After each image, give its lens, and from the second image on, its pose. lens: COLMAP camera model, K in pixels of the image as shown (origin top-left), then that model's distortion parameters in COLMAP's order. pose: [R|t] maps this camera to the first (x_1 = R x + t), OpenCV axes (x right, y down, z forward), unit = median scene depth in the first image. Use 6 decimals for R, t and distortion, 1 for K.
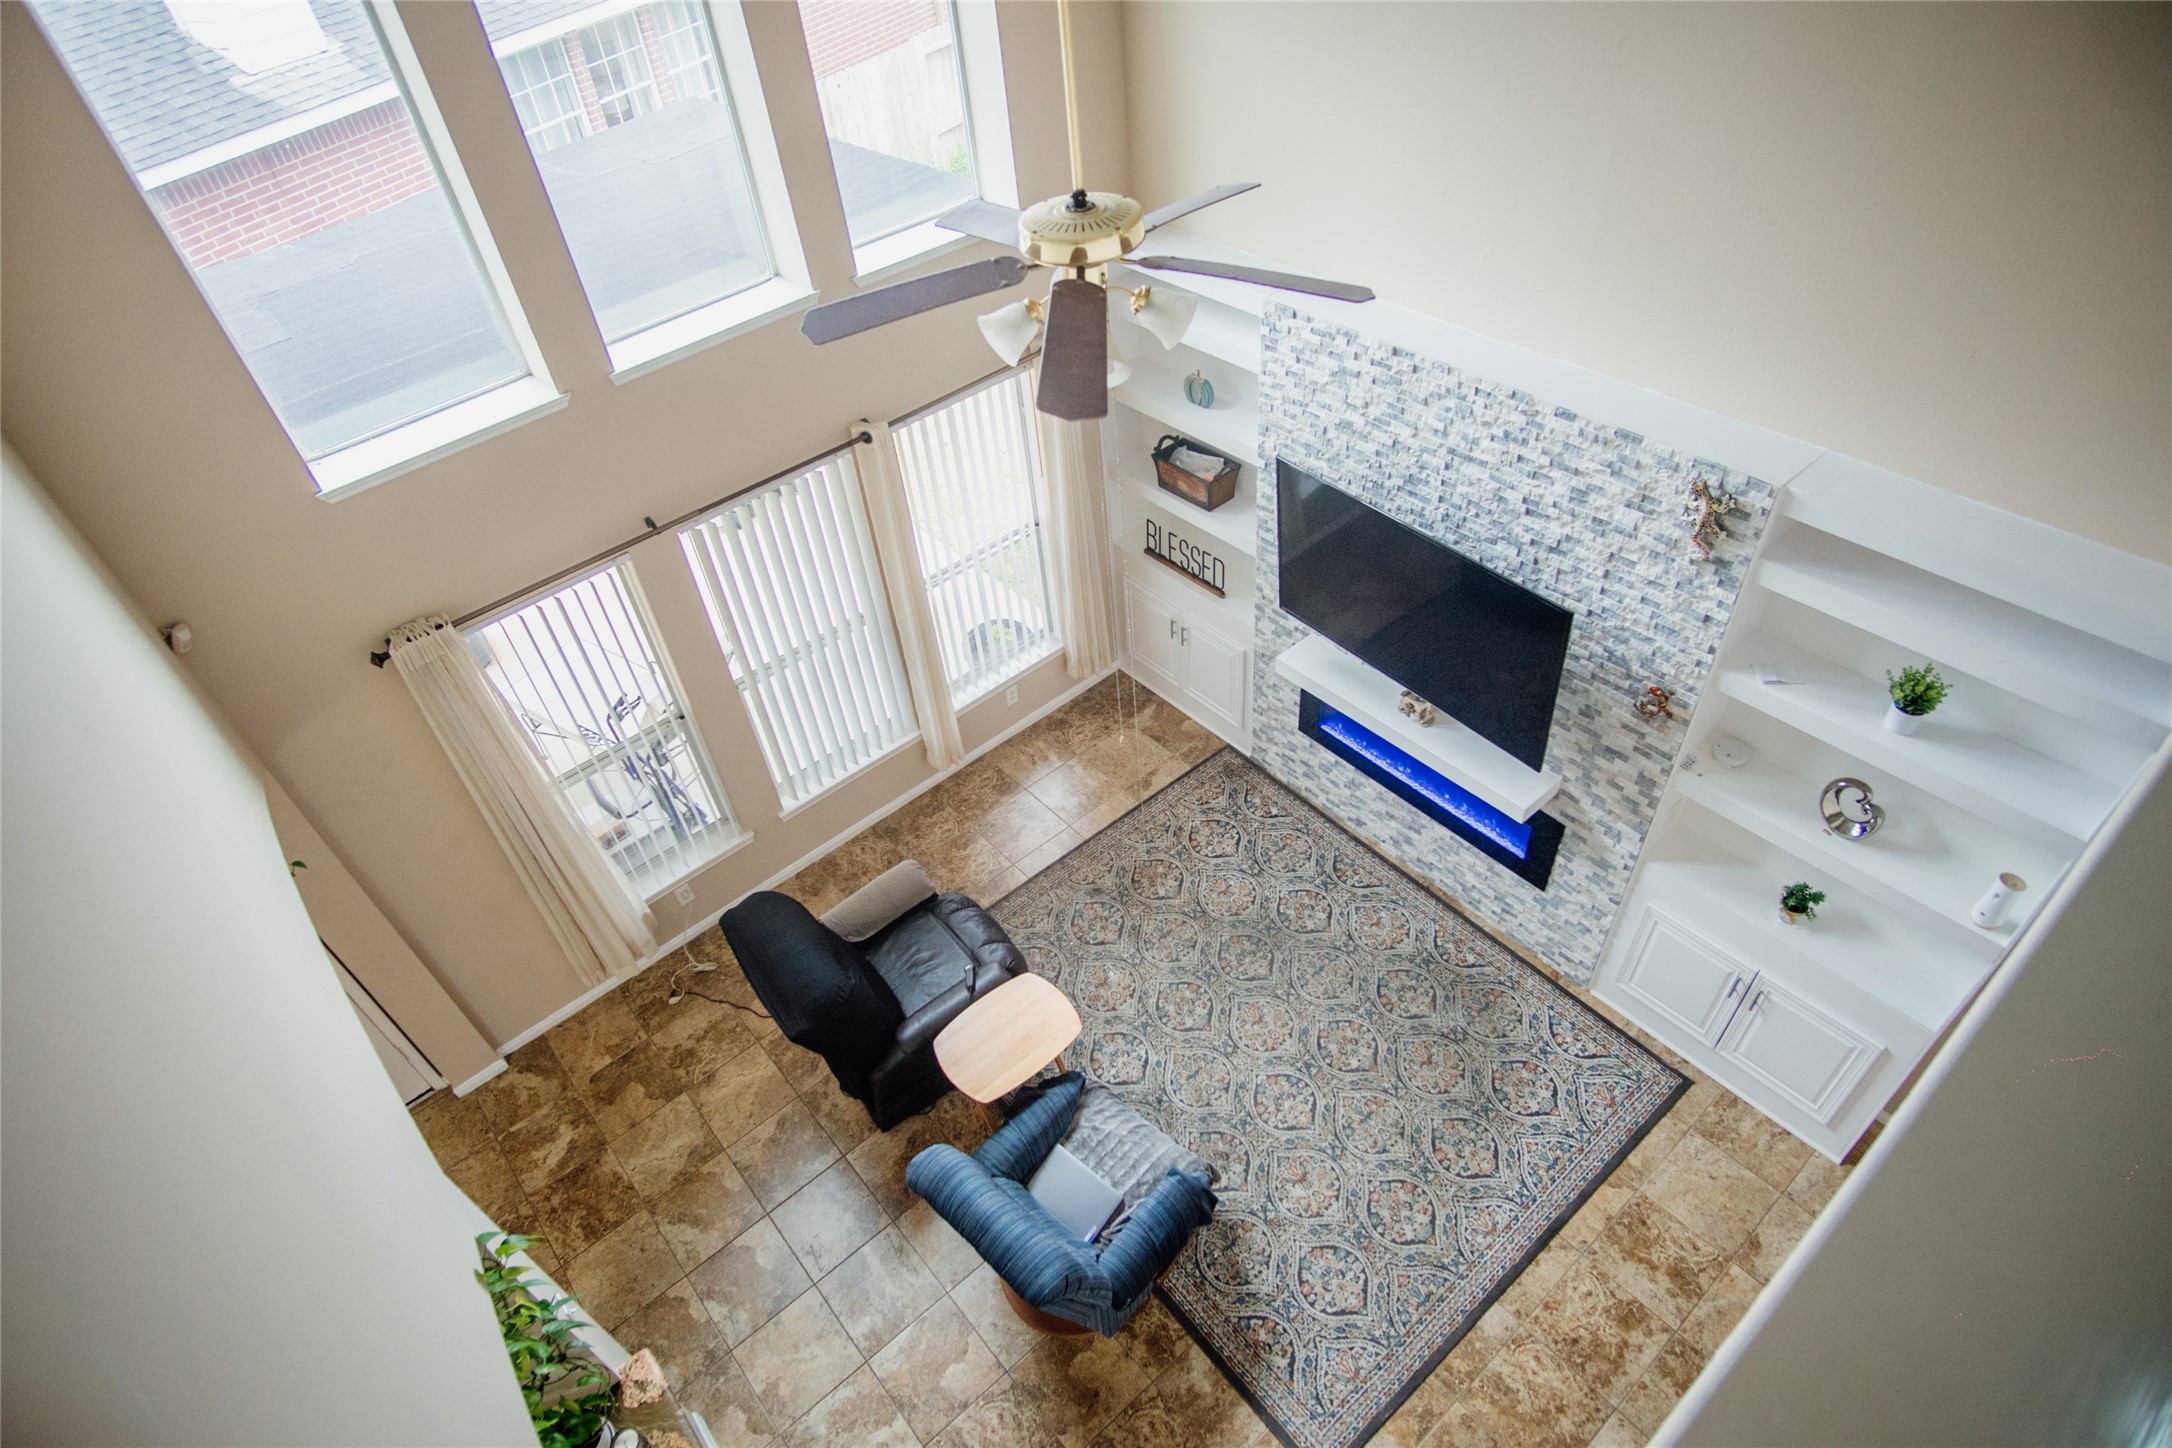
lens RADIAL K [[1171.7, 0, 1074.5], [0, 1171.7, 716.6], [0, 0, 1]] dist [-0.020946, 0.004315]
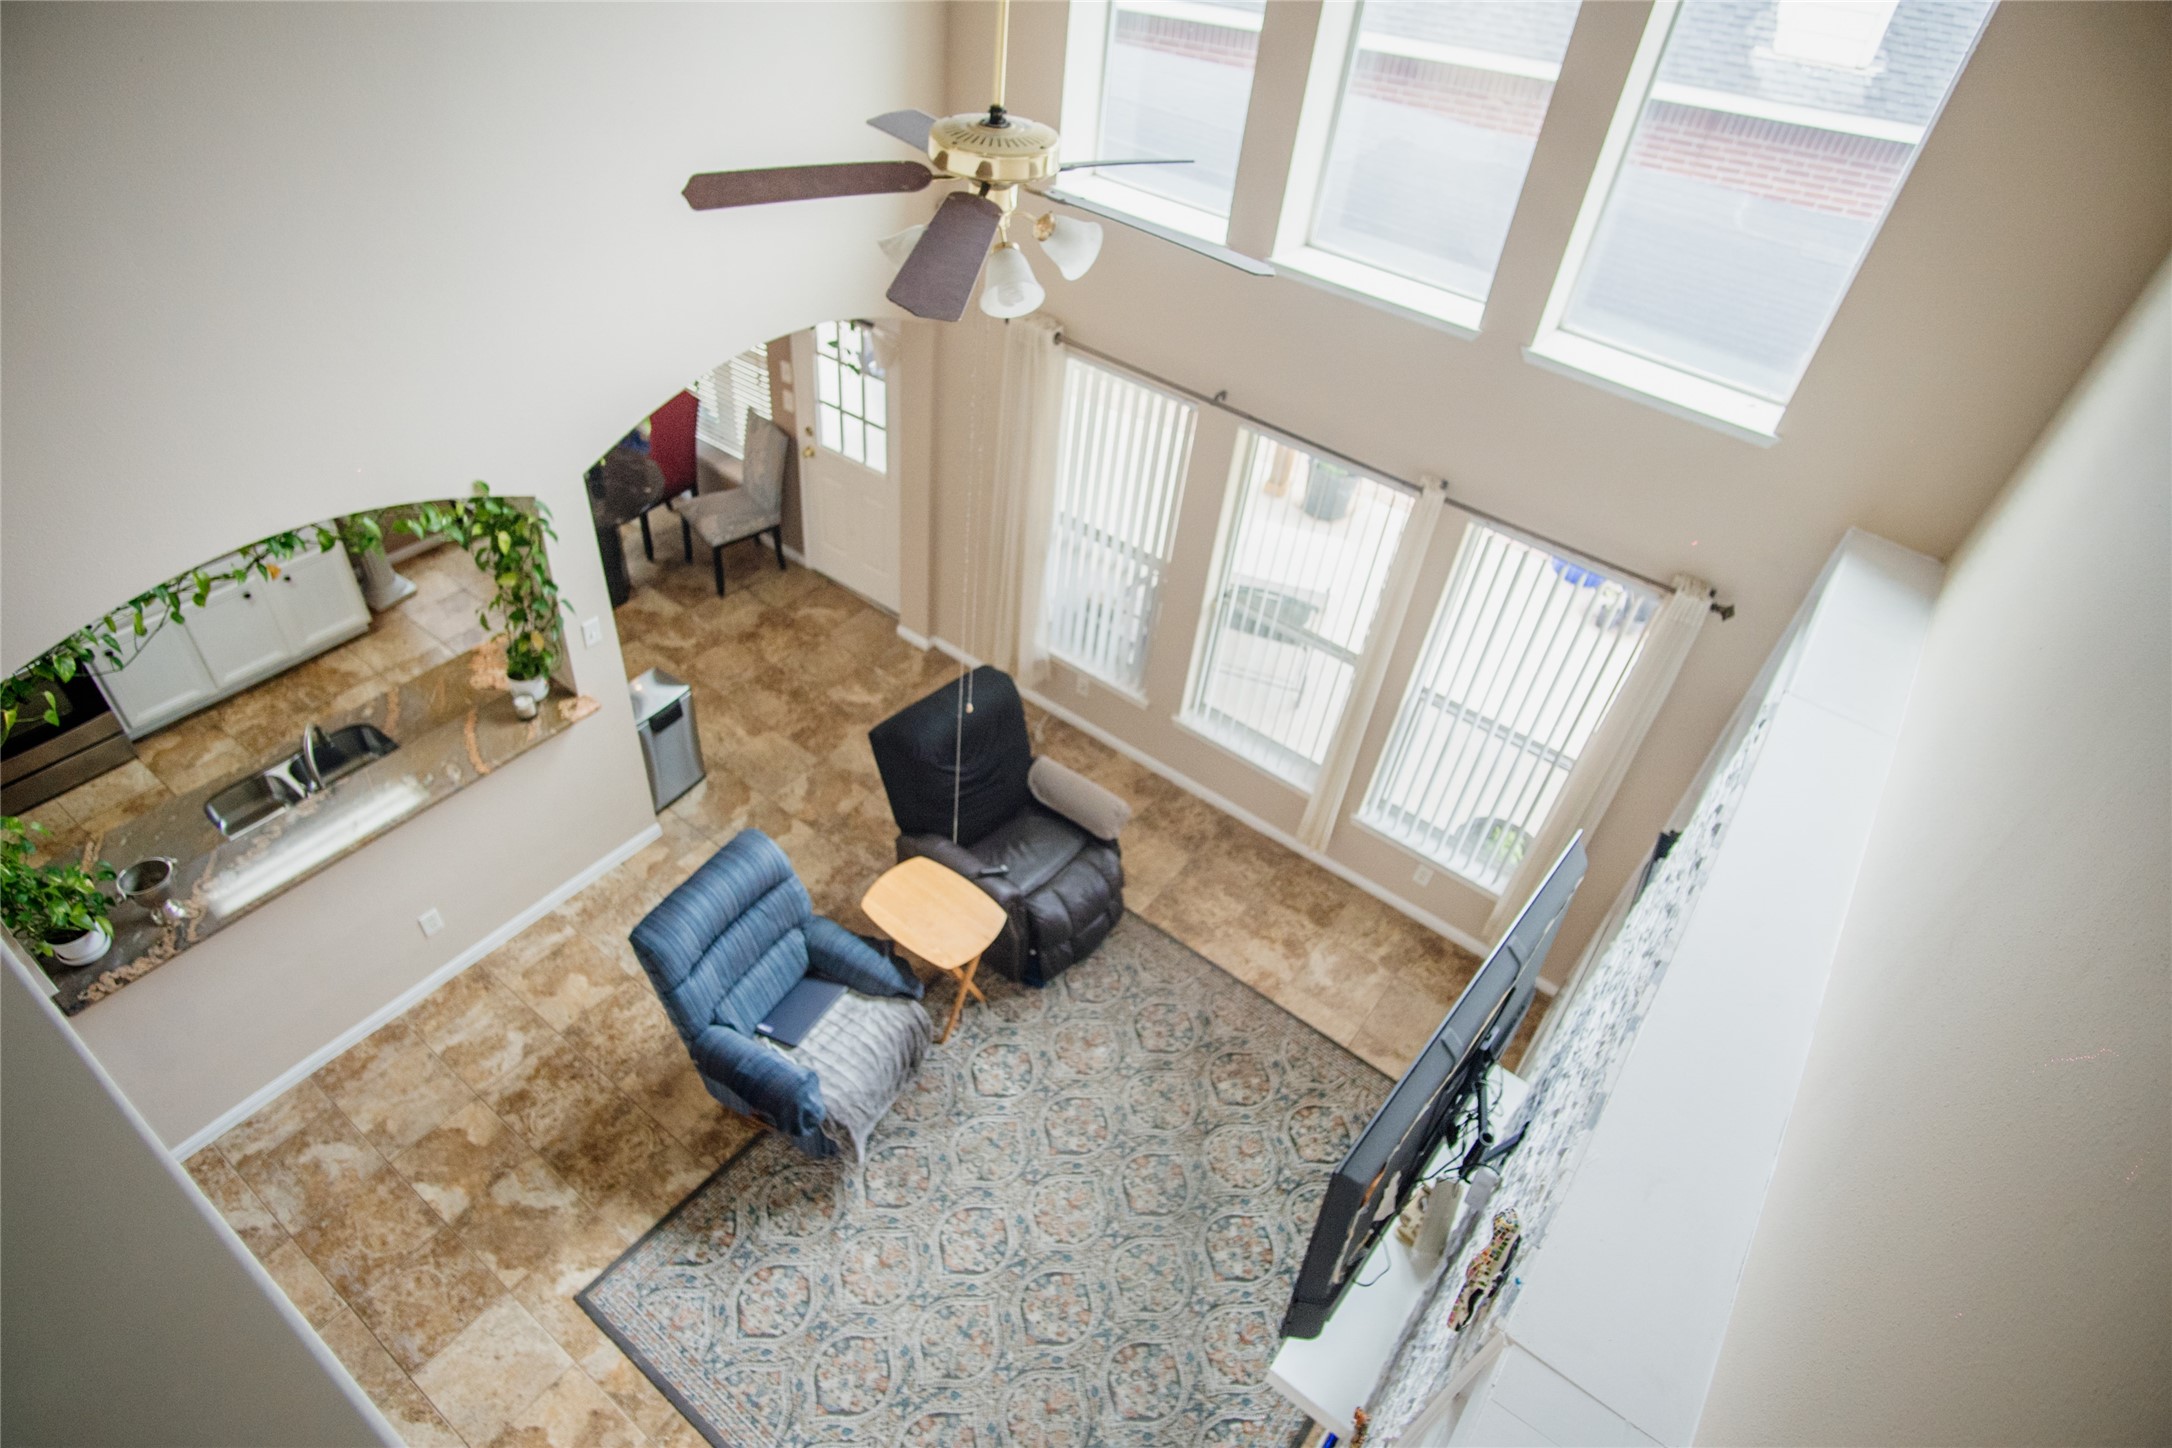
lens RADIAL K [[1171.7, 0, 1083.3], [0, 1171.7, 744.8], [0, 0, 1]] dist [-0.020946, 0.004315]
pose [[0.226227, 0.740421, -0.632928, 0.544160], [-0.745547, 0.549790, 0.376683, -0.312829], [0.626882, 0.386662, 0.676396, 0.338819]]
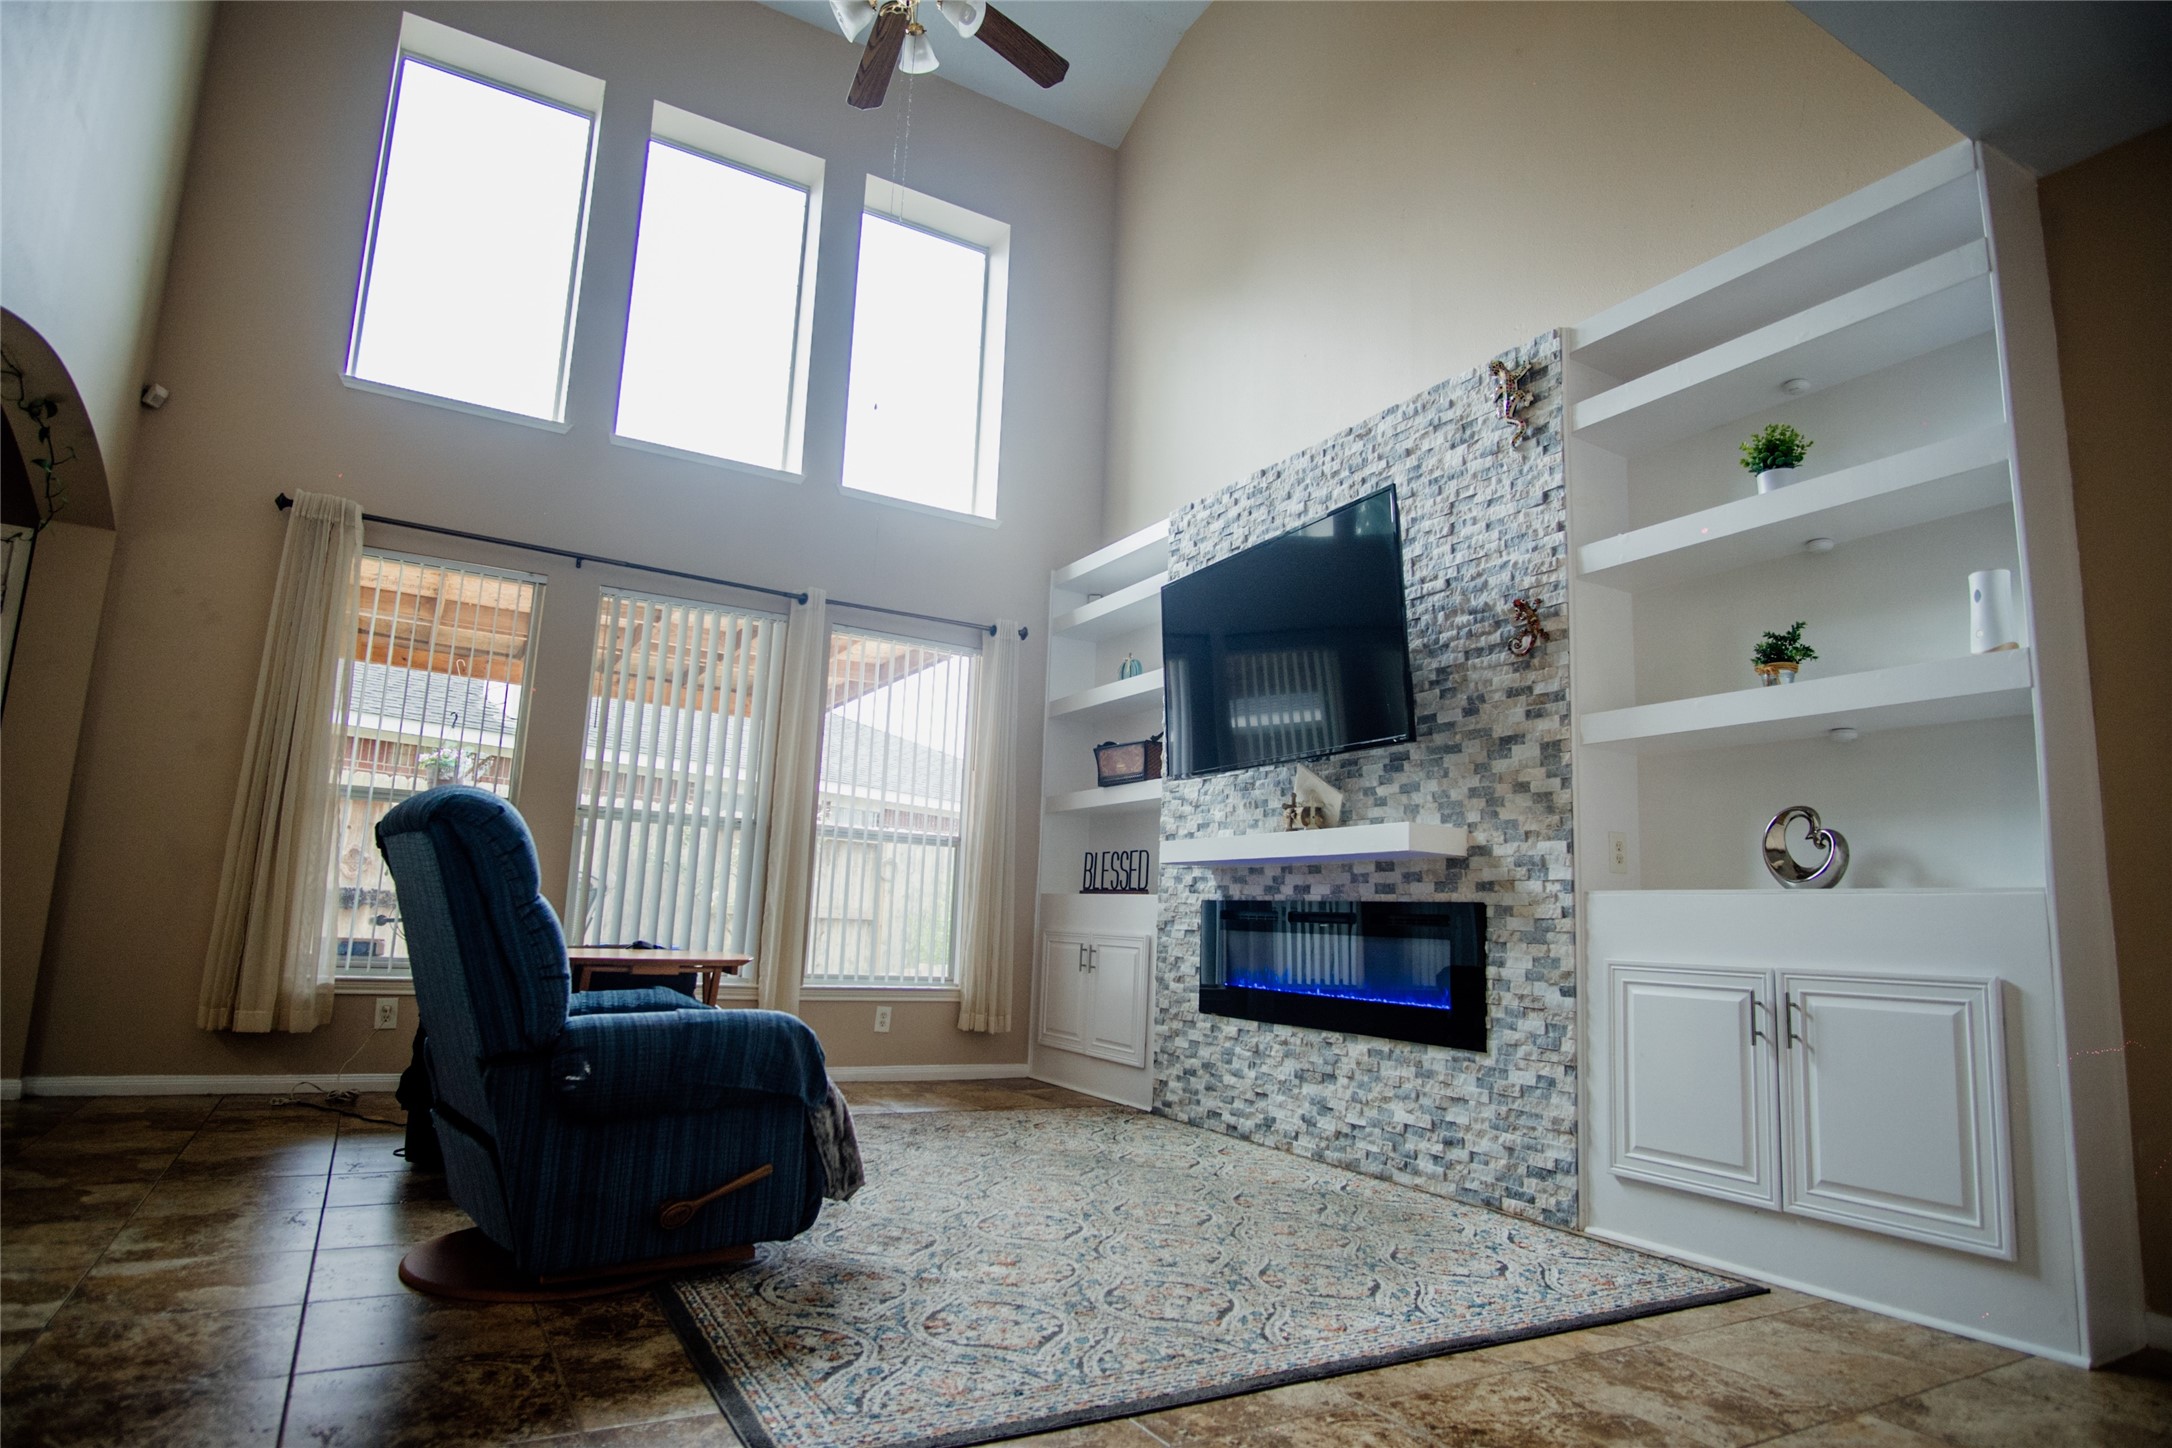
lens RADIAL K [[1171.7, 0, 1072.9], [0, 1171.7, 711.4], [0, 0, 1]] dist [-0.020946, 0.004315]
pose [[0.977406, 0.096254, -0.188180, 0.322116], [-0.208011, 0.596085, -0.775509, 0.703695], [0.037526, 0.797131, 0.602639, 0.496447]]
